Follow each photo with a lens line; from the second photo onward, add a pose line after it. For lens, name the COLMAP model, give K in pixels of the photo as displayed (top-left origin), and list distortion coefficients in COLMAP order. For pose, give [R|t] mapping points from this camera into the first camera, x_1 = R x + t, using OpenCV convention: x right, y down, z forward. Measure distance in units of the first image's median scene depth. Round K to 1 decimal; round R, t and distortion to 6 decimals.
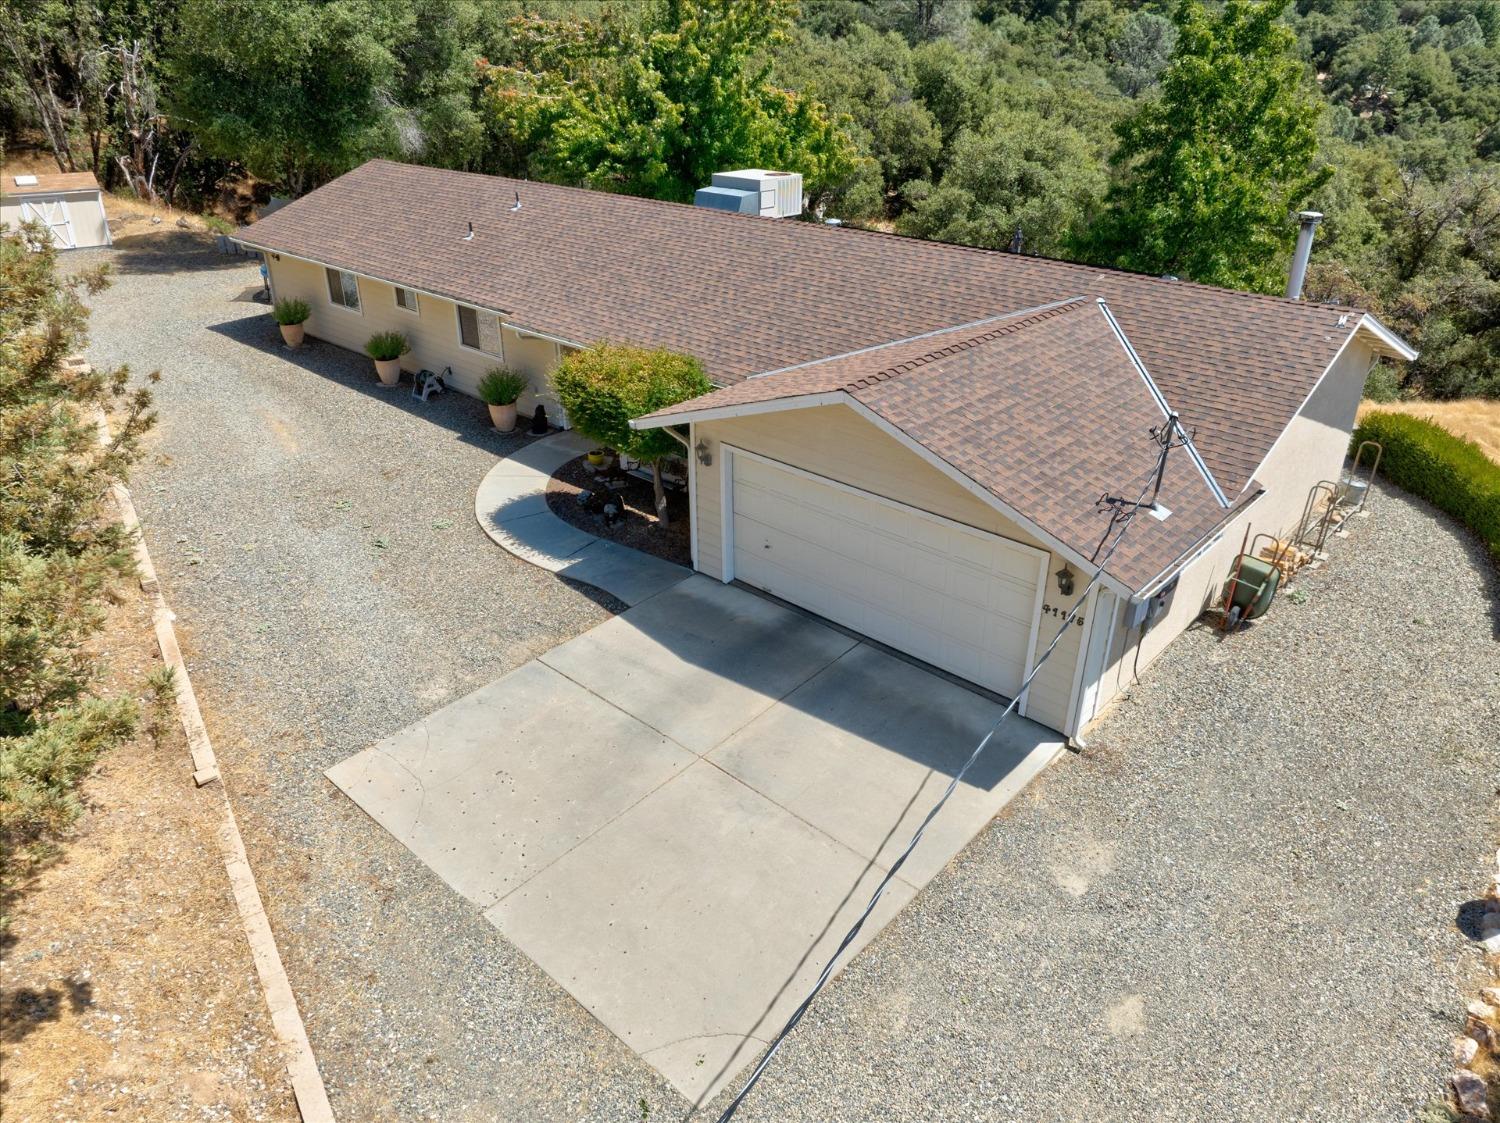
lens RADIAL K [[1069.3, 0, 740.9], [0, 1069.3, 559.9], [0, 0, 1]] dist [-0.063323, 0.036750]
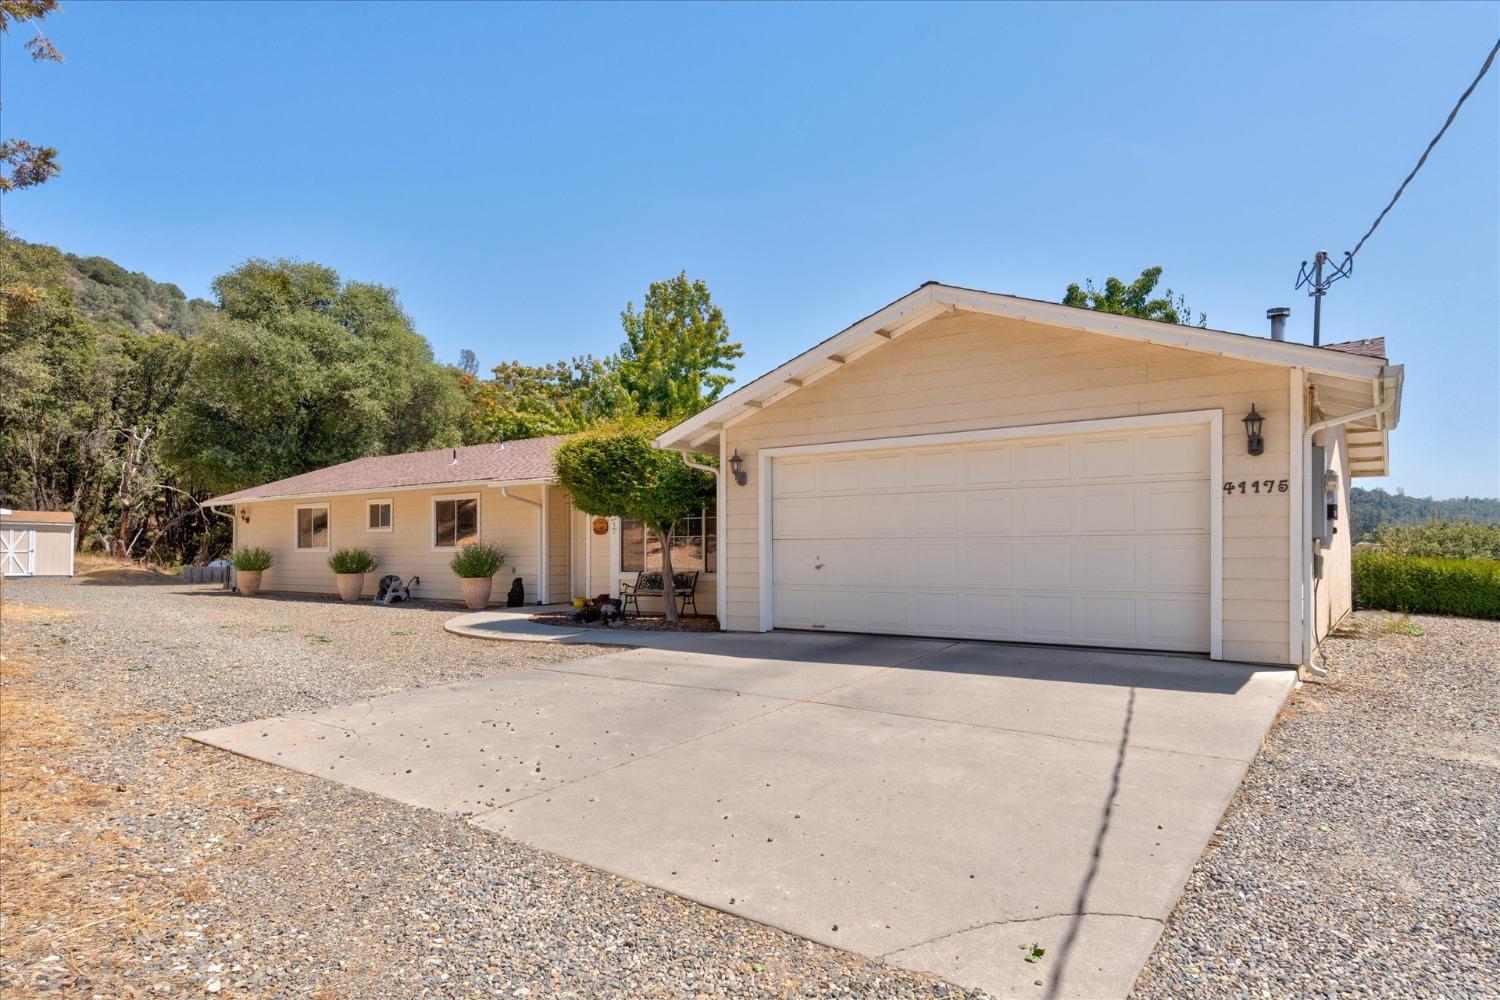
lens RADIAL K [[893.5, 0, 753.9], [0, 893.5, 541.1], [0, 0, 1]] dist [-0.007097, 0.000433]
pose [[0.992817, -0.000699, 0.119642, -0.109178], [0.055879, 0.886927, -0.458517, 0.288086], [-0.105793, 0.461909, 0.880595, 0.382071]]
